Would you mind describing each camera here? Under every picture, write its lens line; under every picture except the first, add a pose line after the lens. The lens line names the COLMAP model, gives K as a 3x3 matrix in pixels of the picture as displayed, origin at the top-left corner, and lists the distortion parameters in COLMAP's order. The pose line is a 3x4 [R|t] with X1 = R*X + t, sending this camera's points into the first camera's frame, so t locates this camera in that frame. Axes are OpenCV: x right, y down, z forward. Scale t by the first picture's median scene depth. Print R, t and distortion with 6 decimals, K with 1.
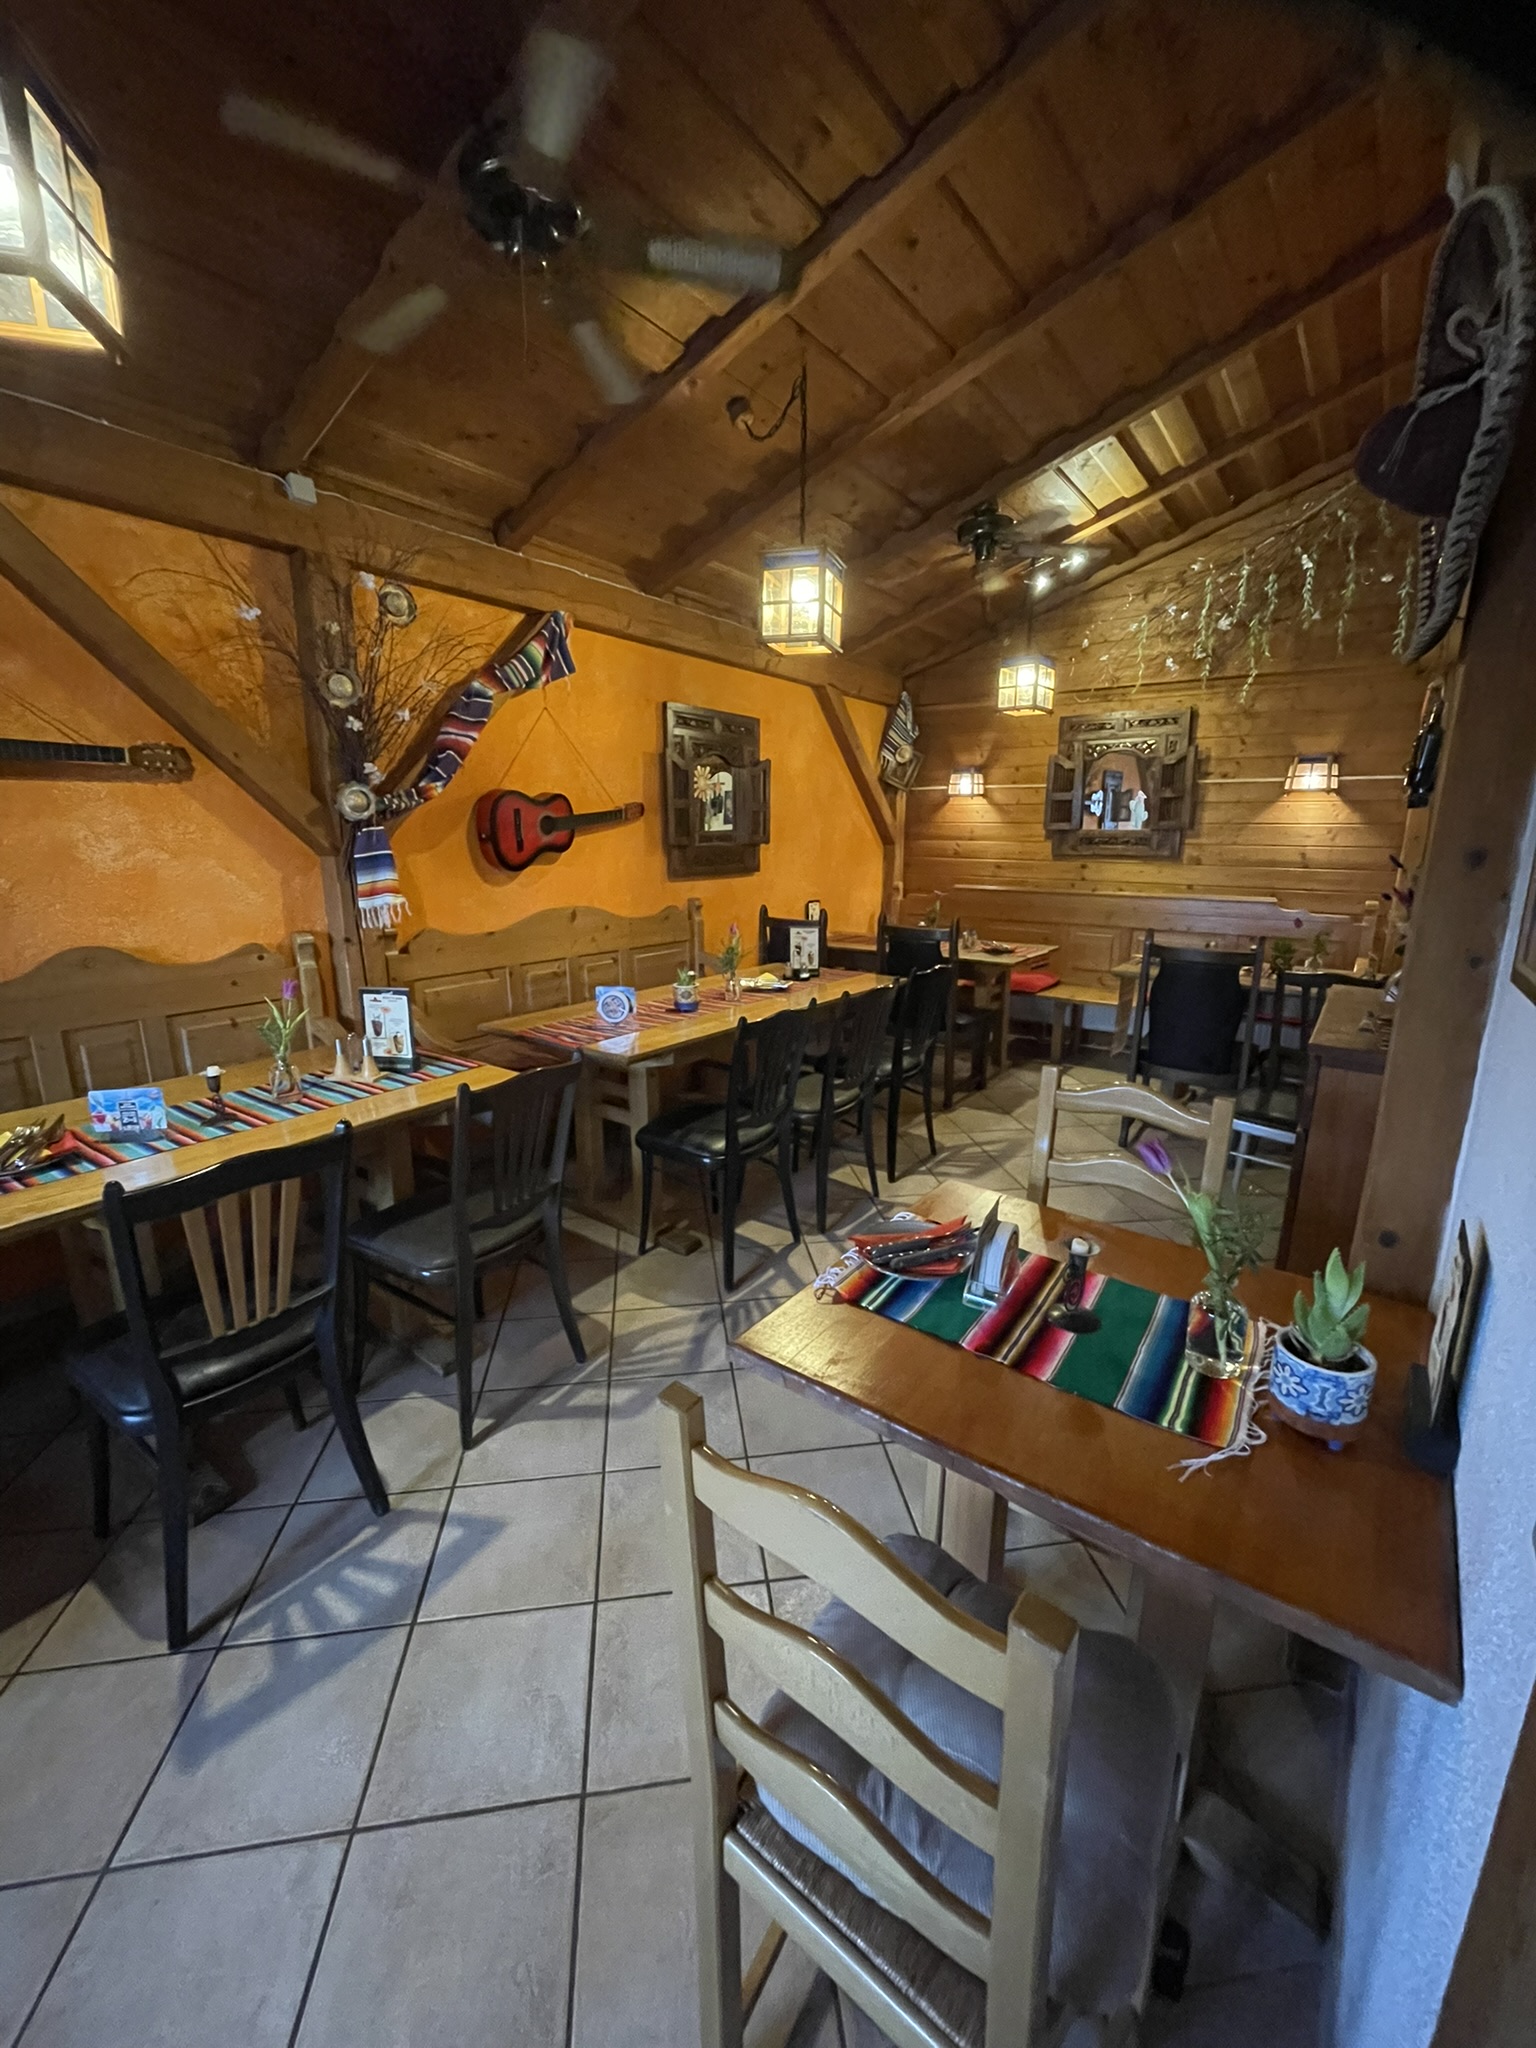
lens RADIAL K [[823.1, 0, 772.6], [0, 823.1, 1029.0], [0, 0, 1]] dist [-0.010011, -0.000047]
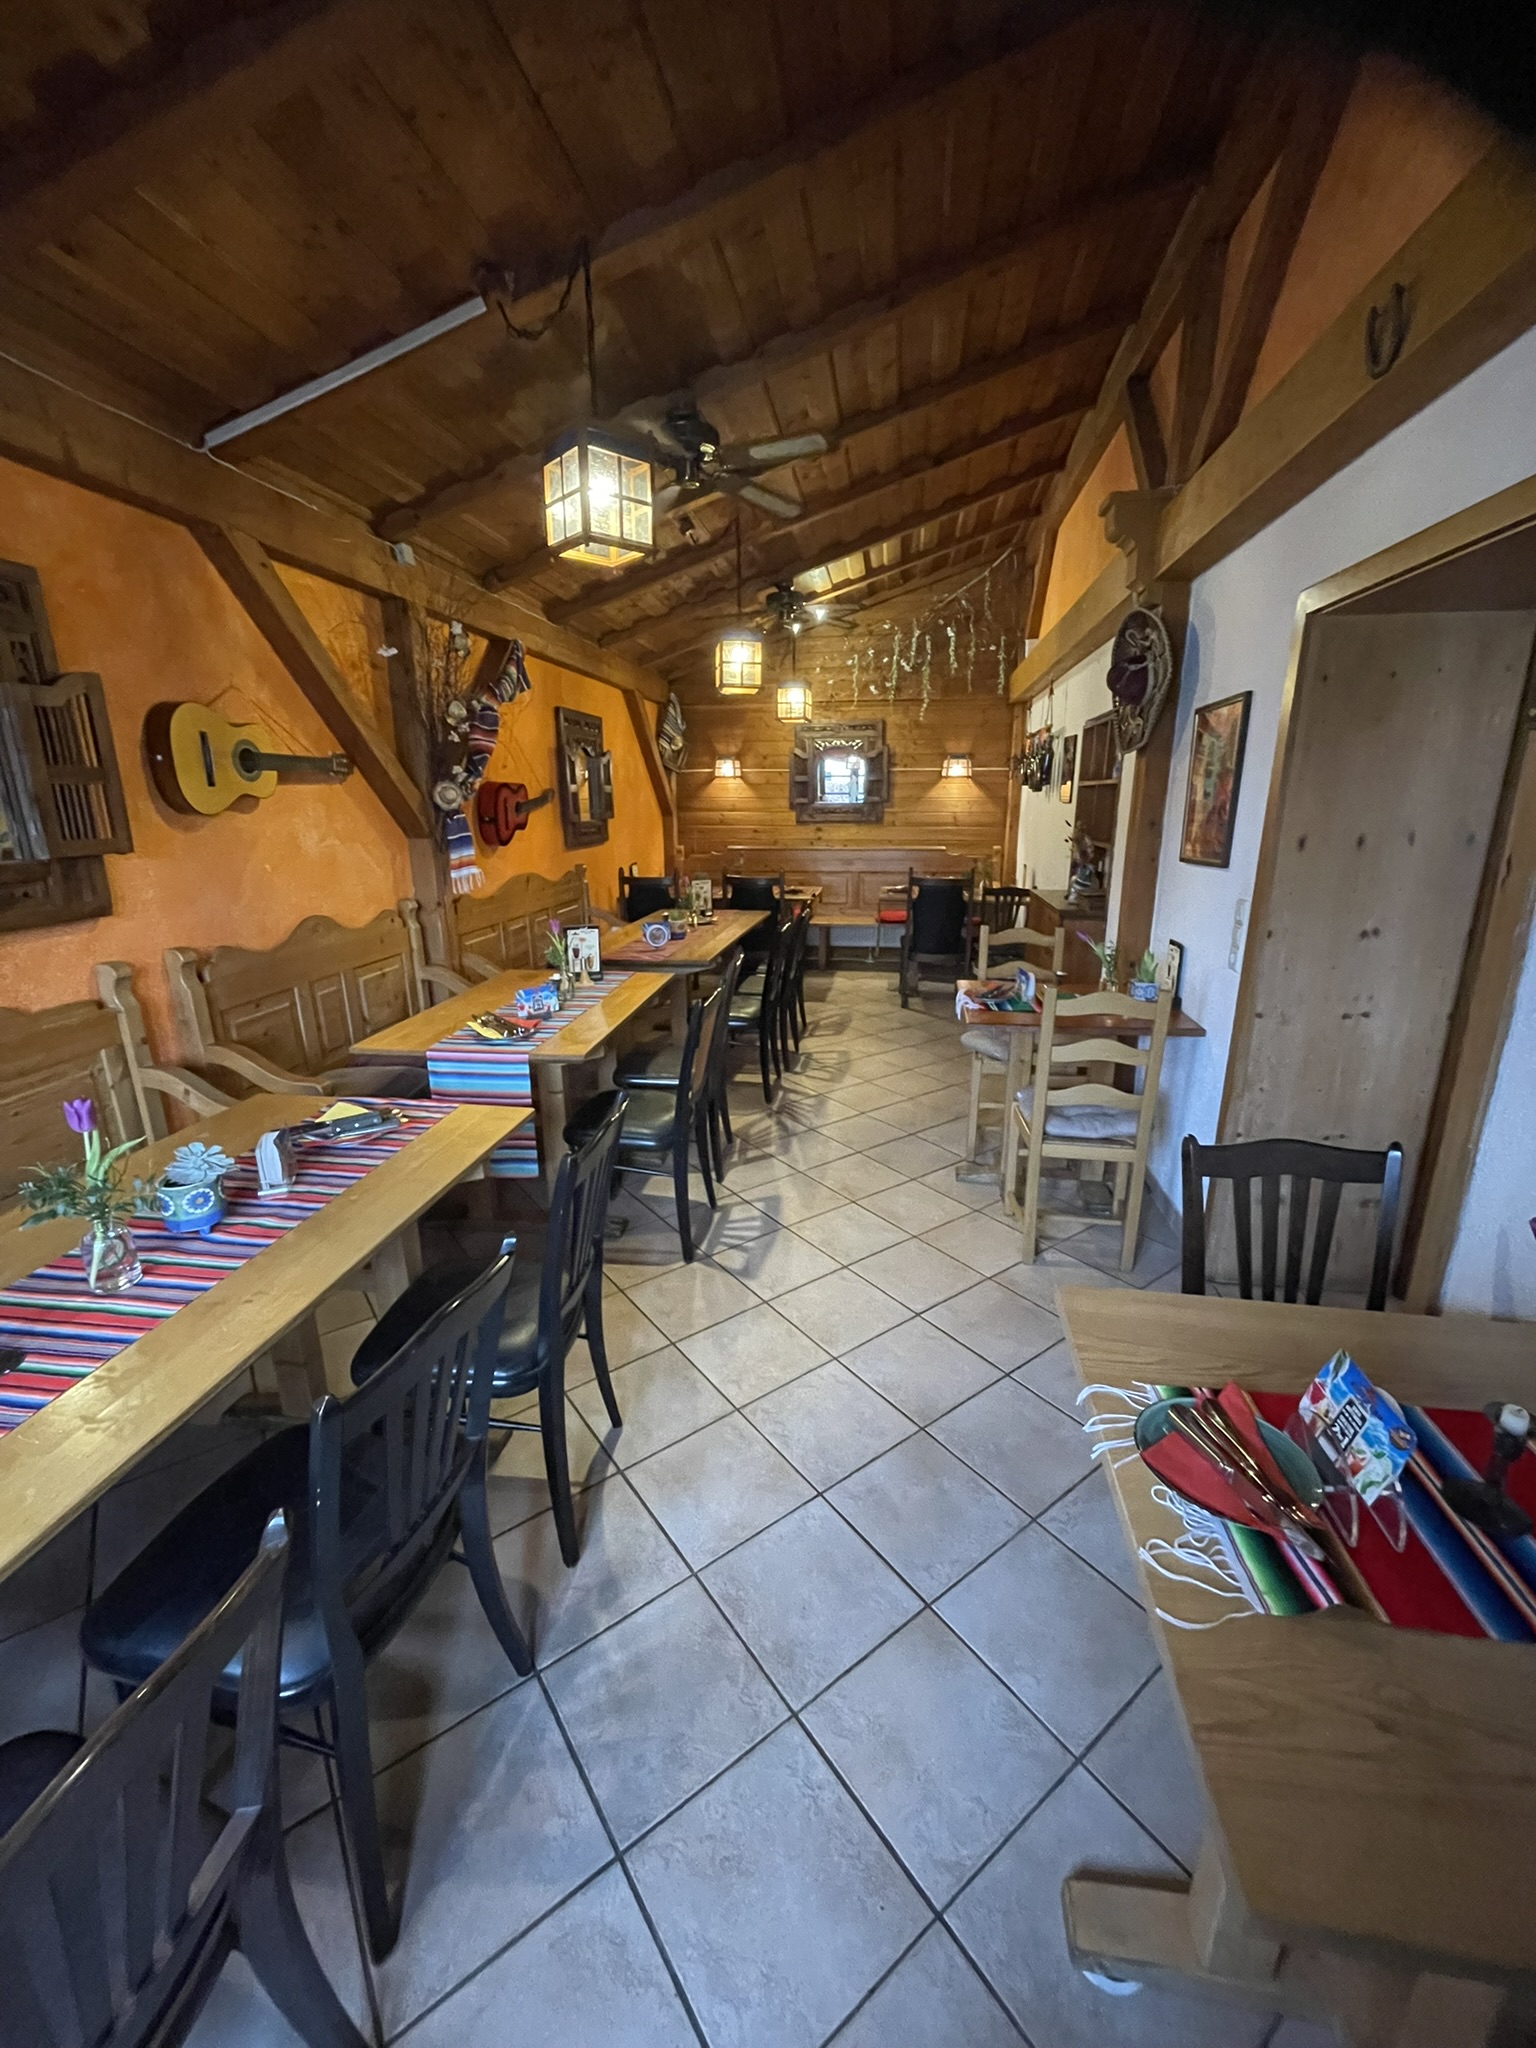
lens RADIAL K [[823.1, 0, 772.6], [0, 823.1, 1029.0], [0, 0, 1]] dist [-0.010011, -0.000047]
pose [[0.884724, -0.134562, 0.446270, -0.425007], [0.115630, 0.990856, 0.069533, 0.036692], [-0.451545, -0.009915, 0.892193, -0.248688]]
